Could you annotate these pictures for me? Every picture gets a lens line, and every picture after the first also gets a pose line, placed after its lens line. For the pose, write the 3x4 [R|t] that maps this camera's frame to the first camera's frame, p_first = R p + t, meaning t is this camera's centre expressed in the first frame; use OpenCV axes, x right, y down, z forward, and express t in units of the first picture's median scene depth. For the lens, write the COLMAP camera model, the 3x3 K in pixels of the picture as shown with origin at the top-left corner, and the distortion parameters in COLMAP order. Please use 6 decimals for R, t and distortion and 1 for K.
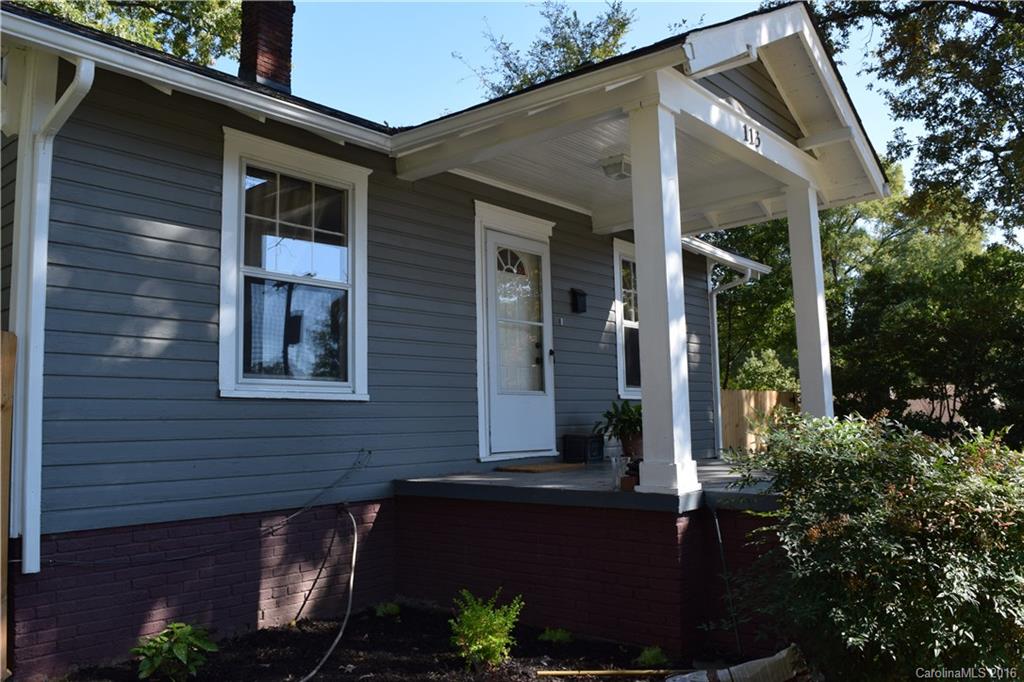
lens RADIAL K [[807.6, 0, 512.0], [0, 807.6, 341.0], [0, 0, 1]] dist [-0.097214, 0.023052]
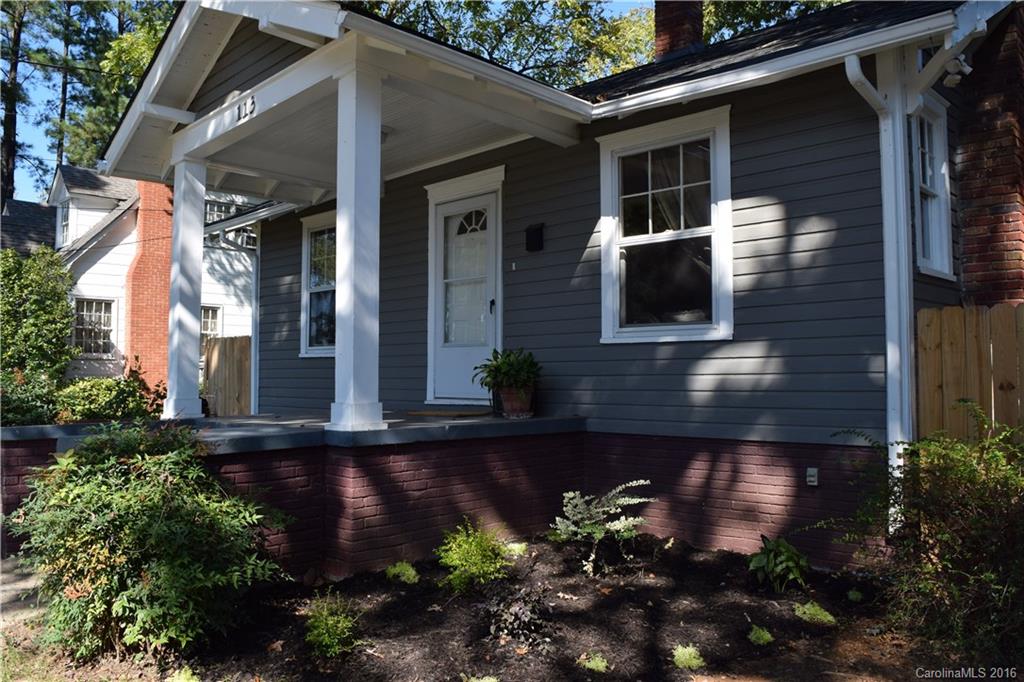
lens RADIAL K [[807.6, 0, 512.0], [0, 807.6, 341.0], [0, 0, 1]] dist [-0.097214, 0.023052]
pose [[-0.085705, -0.021297, -0.996093, 1.110516], [0.102753, 0.994251, -0.030099, 0.100673], [0.991008, -0.104931, -0.083024, 1.188036]]
